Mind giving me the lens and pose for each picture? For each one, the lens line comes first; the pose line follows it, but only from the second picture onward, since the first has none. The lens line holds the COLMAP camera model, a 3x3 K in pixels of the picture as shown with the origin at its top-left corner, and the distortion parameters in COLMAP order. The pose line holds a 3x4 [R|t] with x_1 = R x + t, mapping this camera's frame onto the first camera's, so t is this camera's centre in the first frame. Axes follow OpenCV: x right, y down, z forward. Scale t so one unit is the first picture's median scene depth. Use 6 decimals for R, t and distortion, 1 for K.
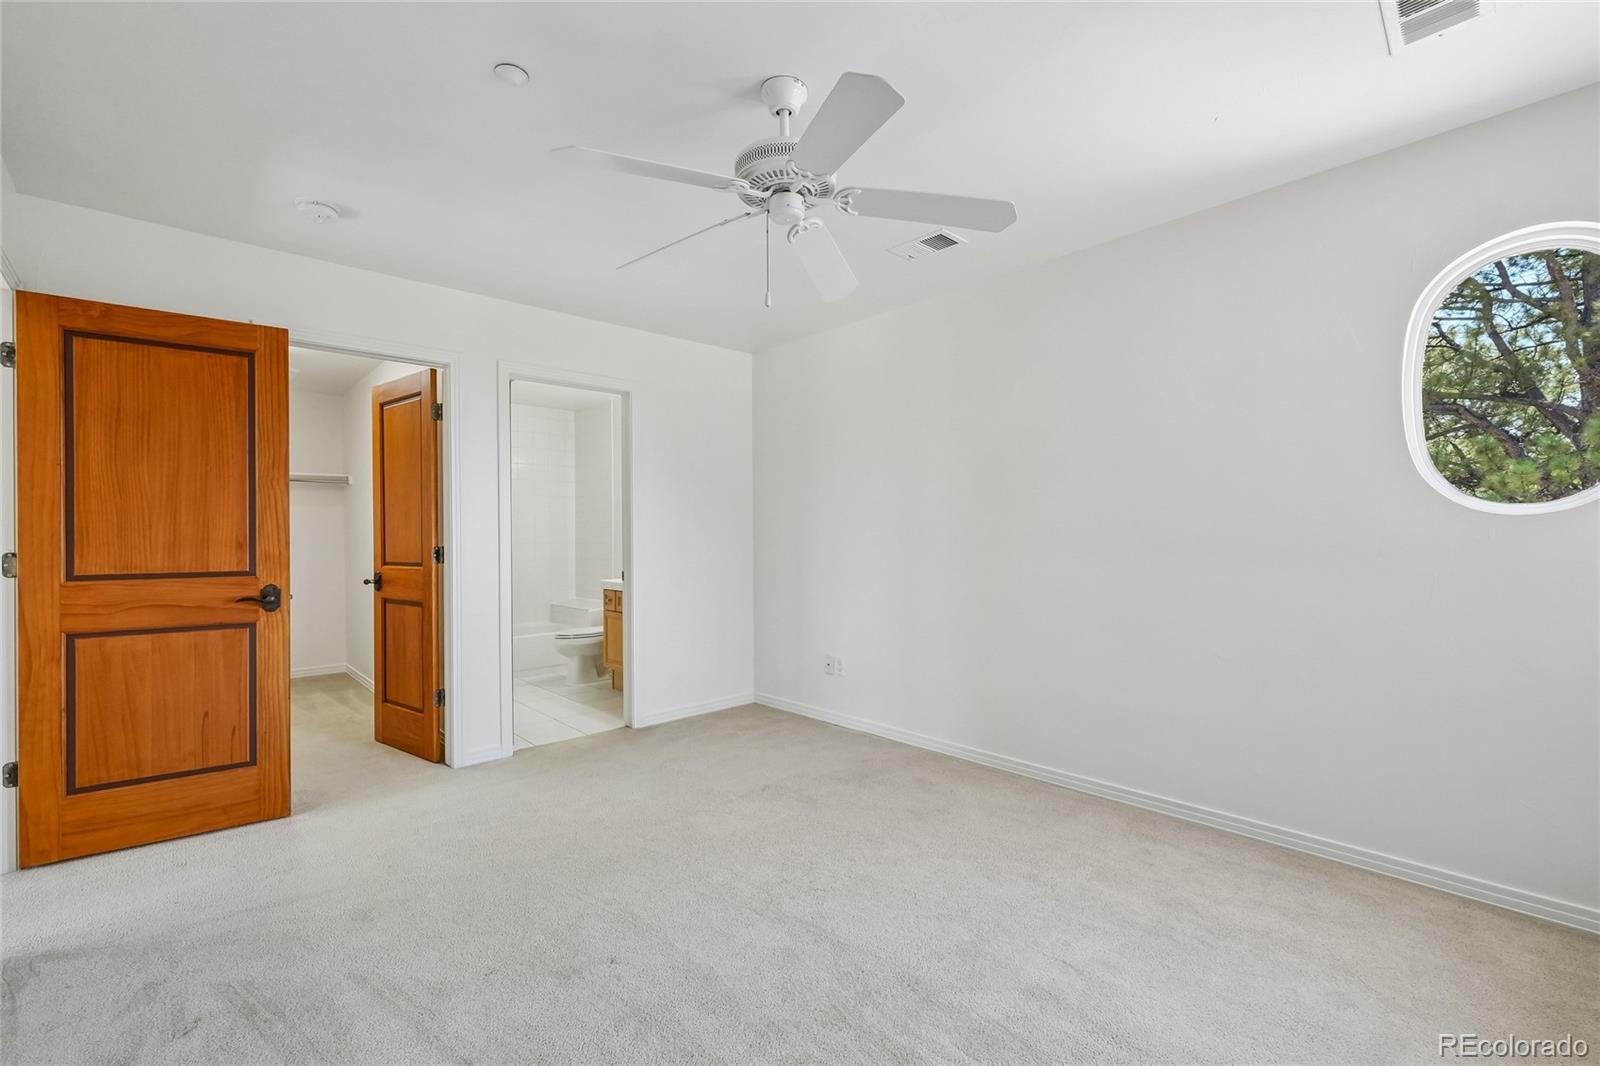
lens RADIAL K [[692.4, 0, 795.0], [0, 692.4, 537.0], [0, 0, 1]] dist [-0.002116, 0.001334]
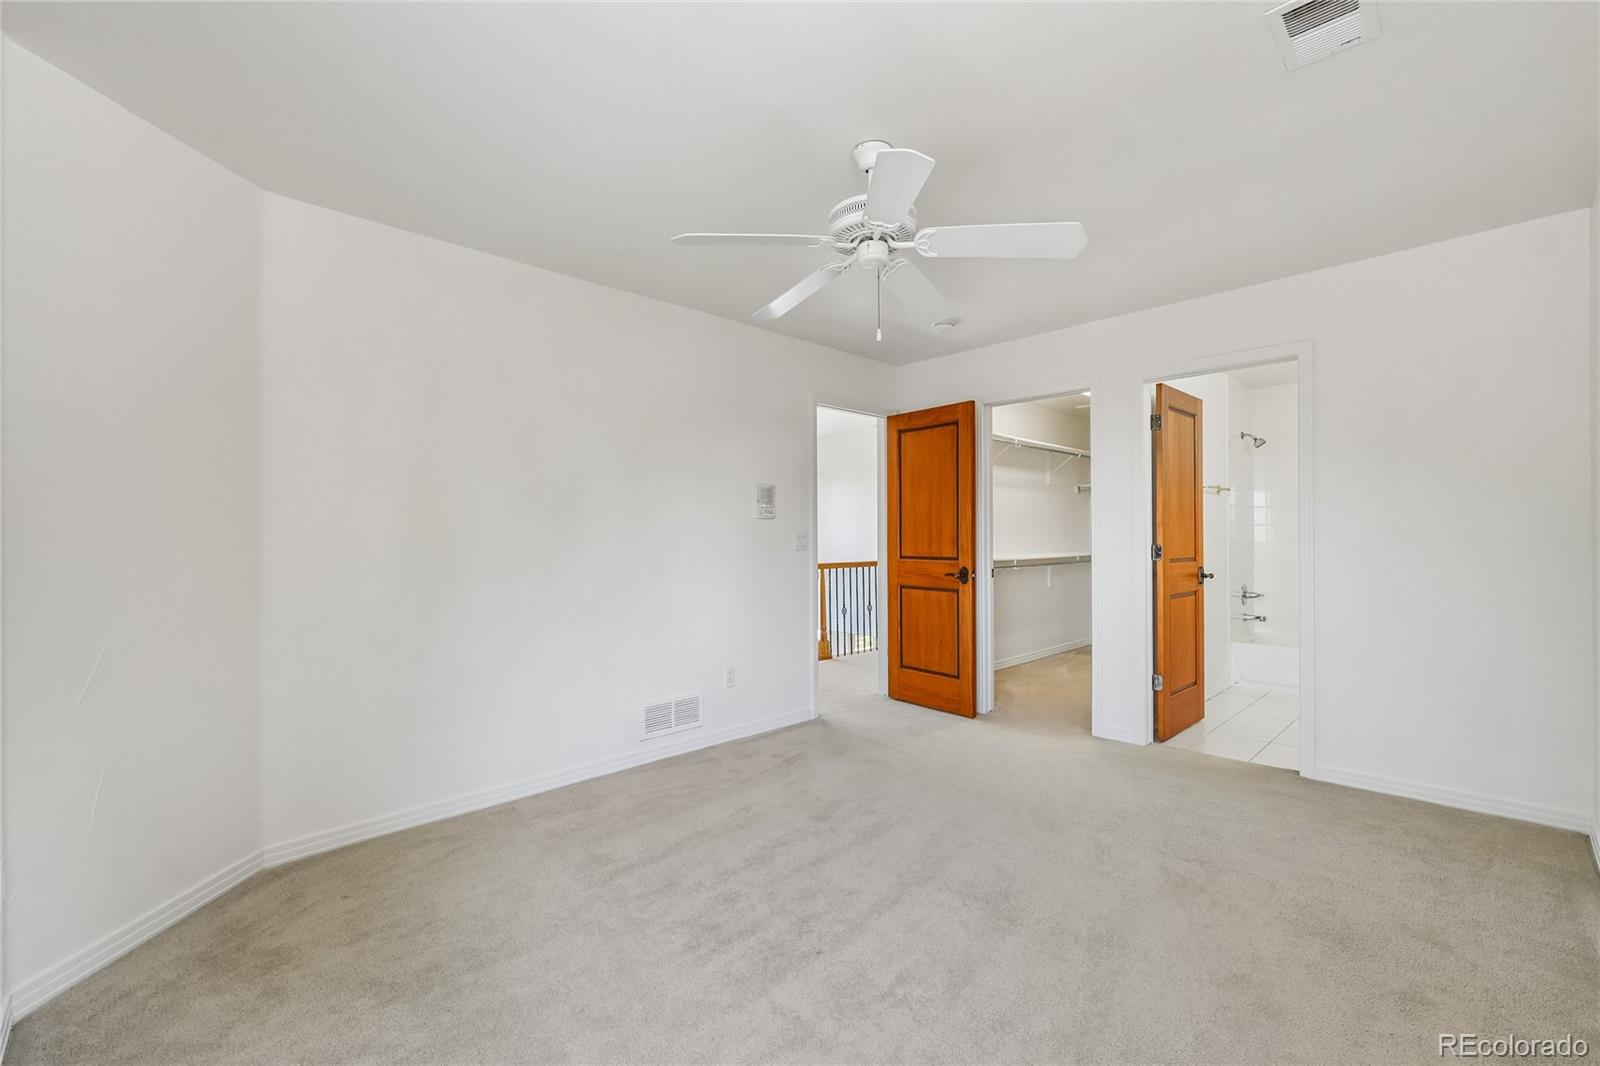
lens RADIAL K [[695.4, 0, 807.3], [0, 695.4, 526.5], [0, 0, 1]] dist [-0.000783, 0.000131]
pose [[0.045652, -0.002719, -0.998954, 0.837200], [0.004730, 0.999986, -0.002505, -0.021091], [0.998946, -0.004611, 0.045664, 0.597690]]
